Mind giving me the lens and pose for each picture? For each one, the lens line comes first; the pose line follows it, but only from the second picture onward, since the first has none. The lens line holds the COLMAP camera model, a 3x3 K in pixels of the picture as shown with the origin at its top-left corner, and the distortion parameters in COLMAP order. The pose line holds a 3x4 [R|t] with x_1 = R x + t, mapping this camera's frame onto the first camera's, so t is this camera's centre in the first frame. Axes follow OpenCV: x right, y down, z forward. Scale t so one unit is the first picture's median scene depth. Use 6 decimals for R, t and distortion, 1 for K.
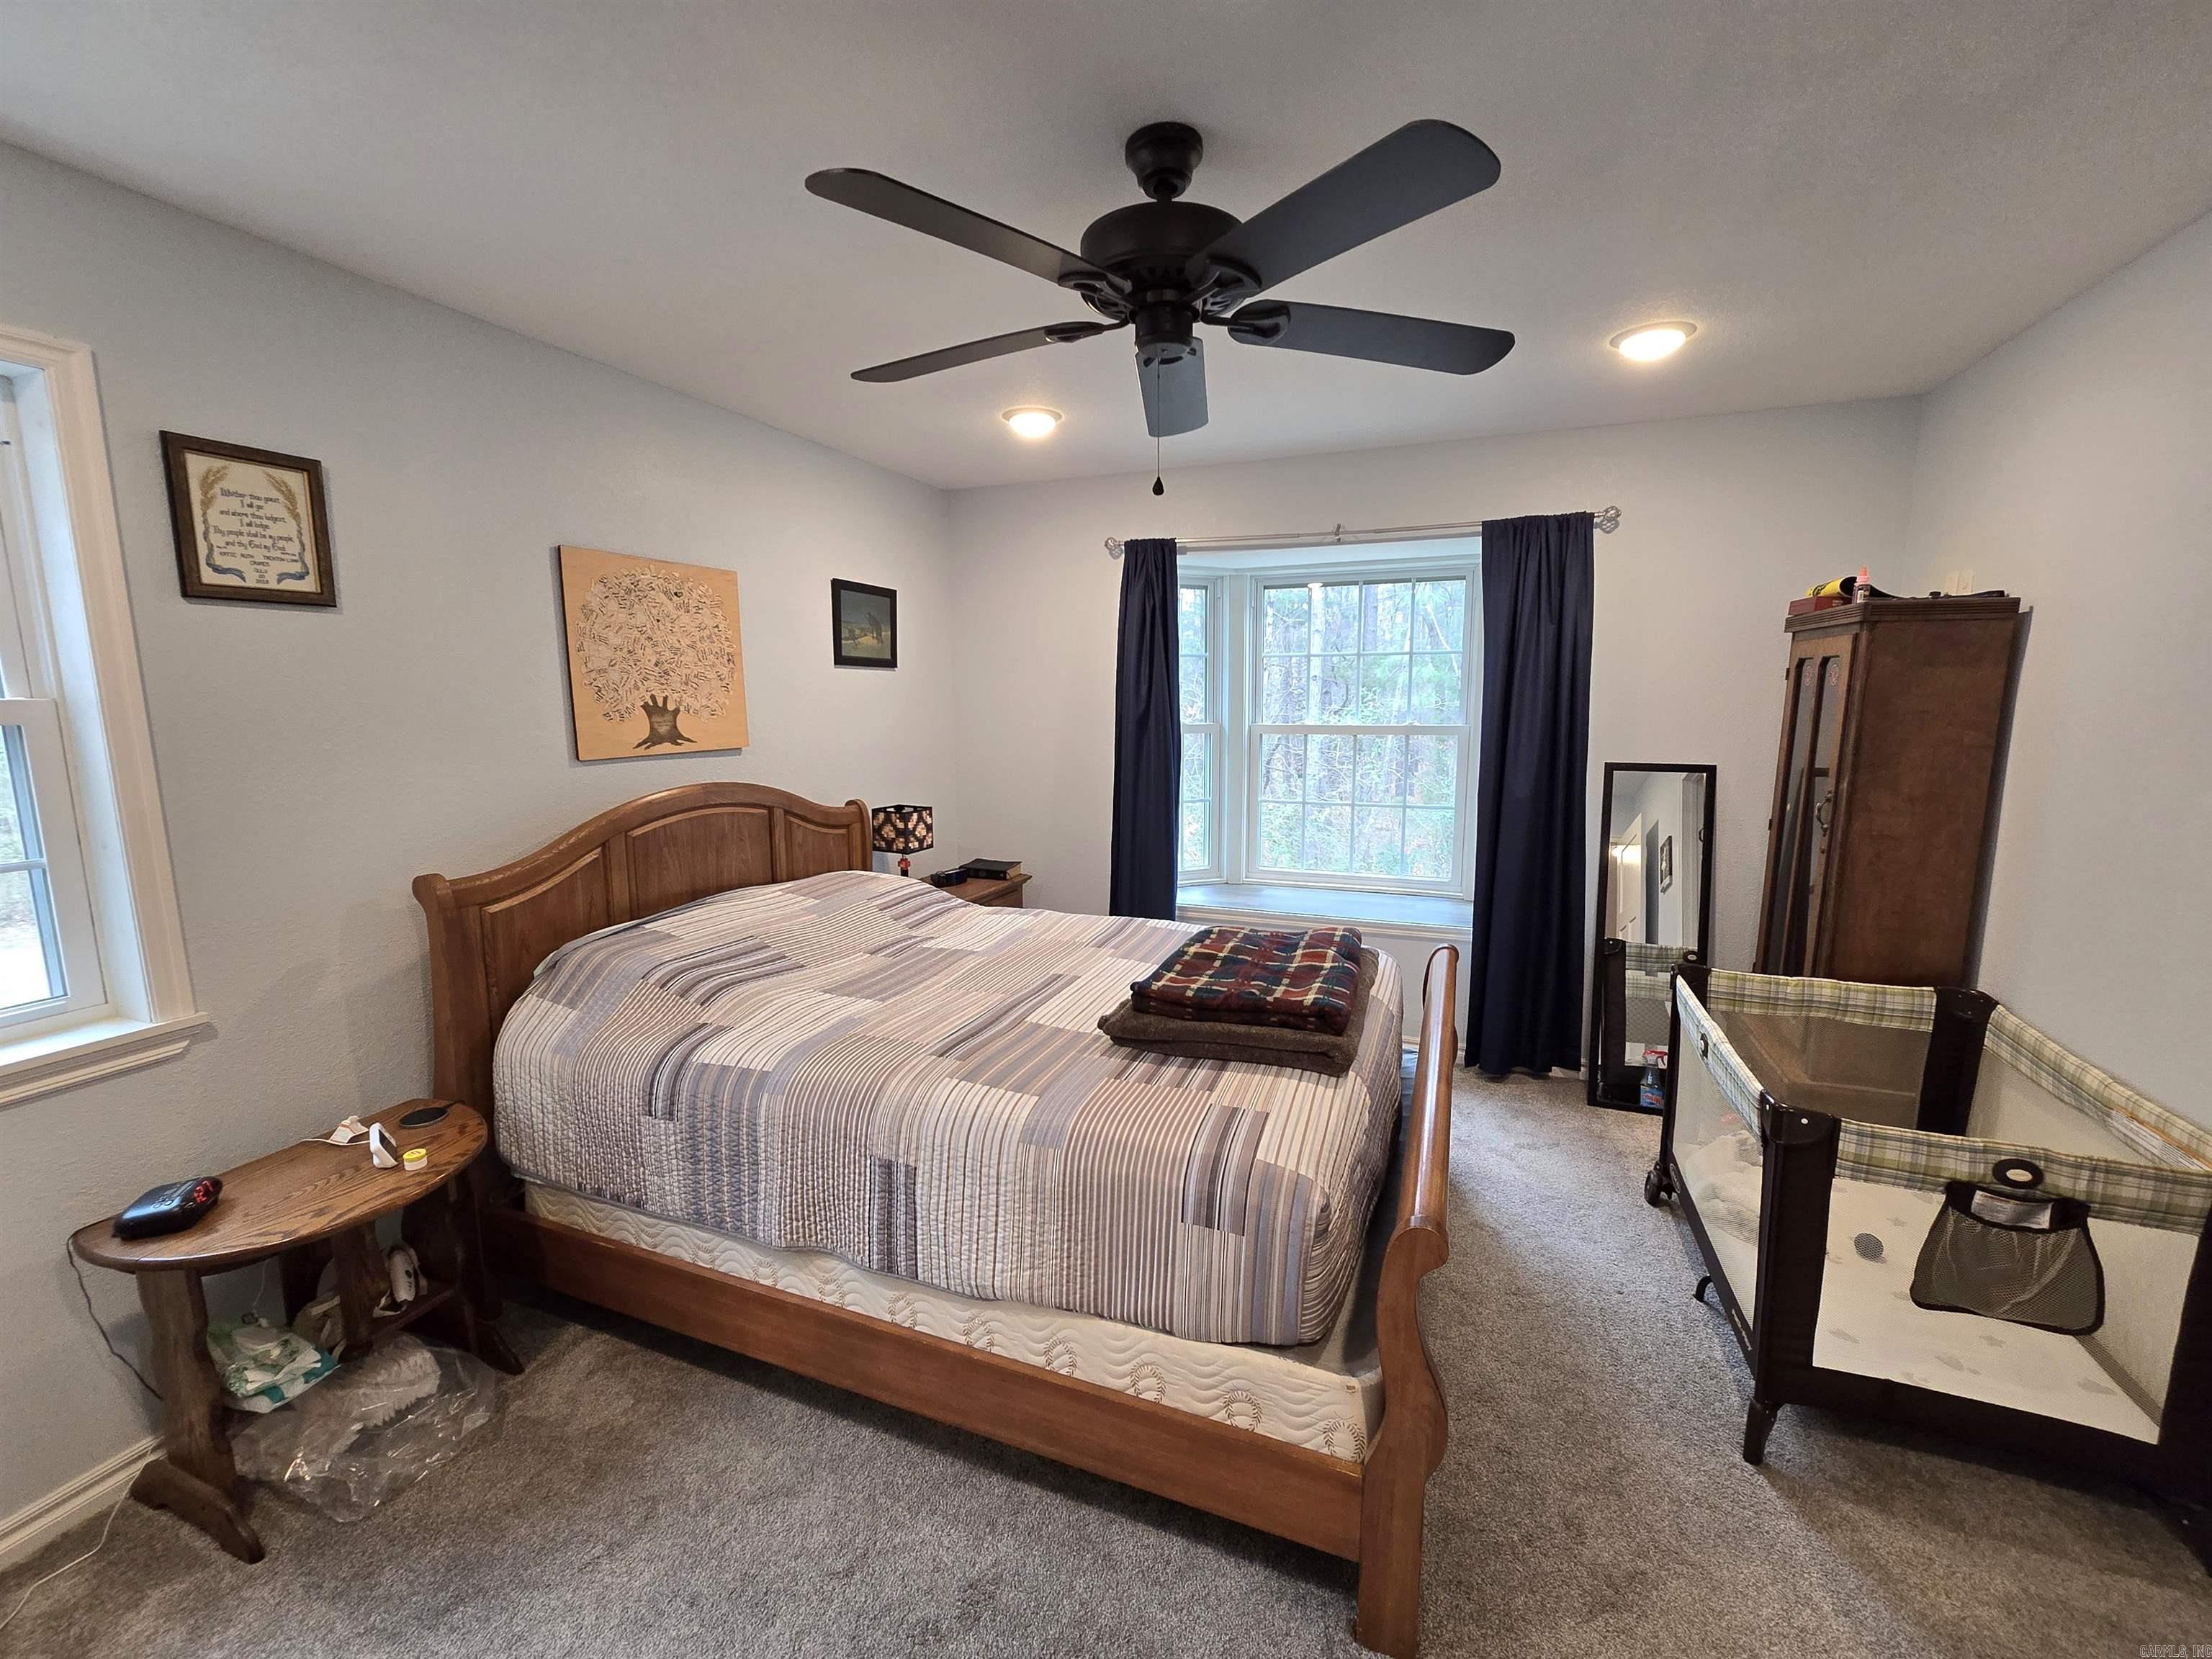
lens RADIAL K [[892.6, 0, 1119.1], [0, 892.6, 824.9], [0, 0, 1]] dist [0.002090, -0.001511]
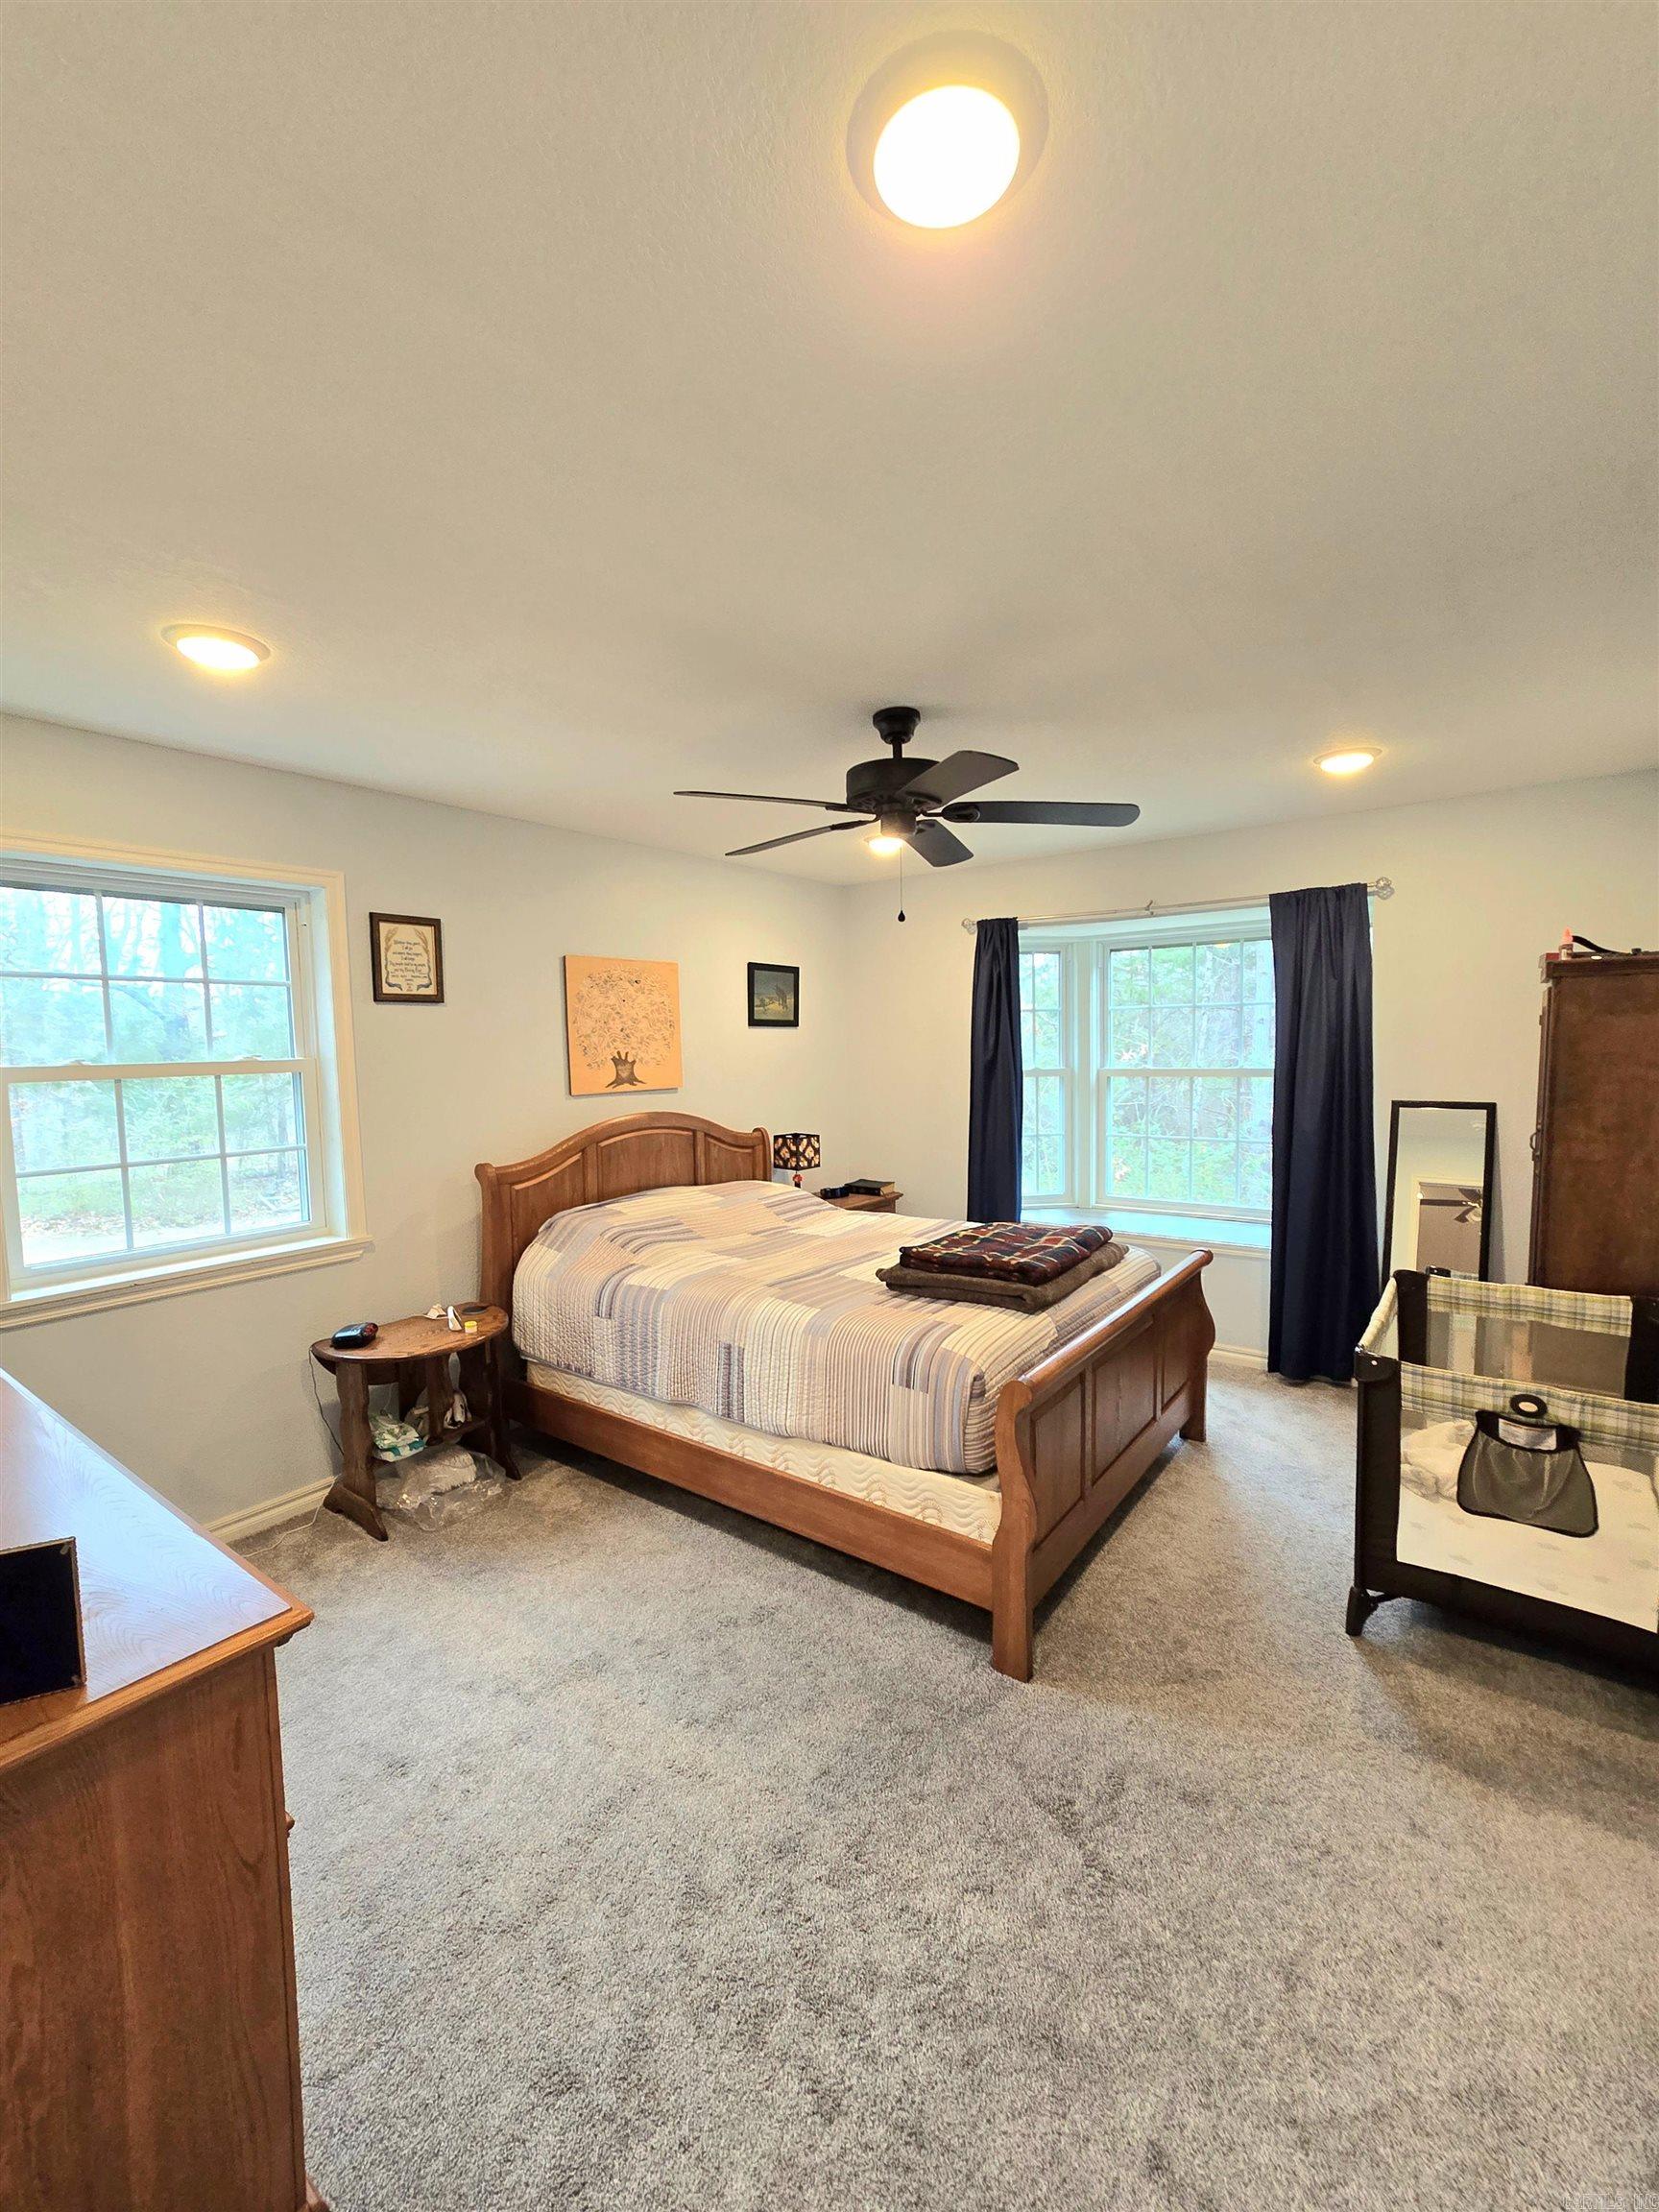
lens RADIAL K [[892.6, 0, 850.3], [0, 892.6, 1113.3], [0, 0, 1]] dist [0.002090, -0.001511]
pose [[0.967744, 0.005843, -0.251868, 0.293006], [-0.022003, 0.997871, -0.061391, 0.051299], [0.250973, 0.064953, 0.965812, -0.423463]]
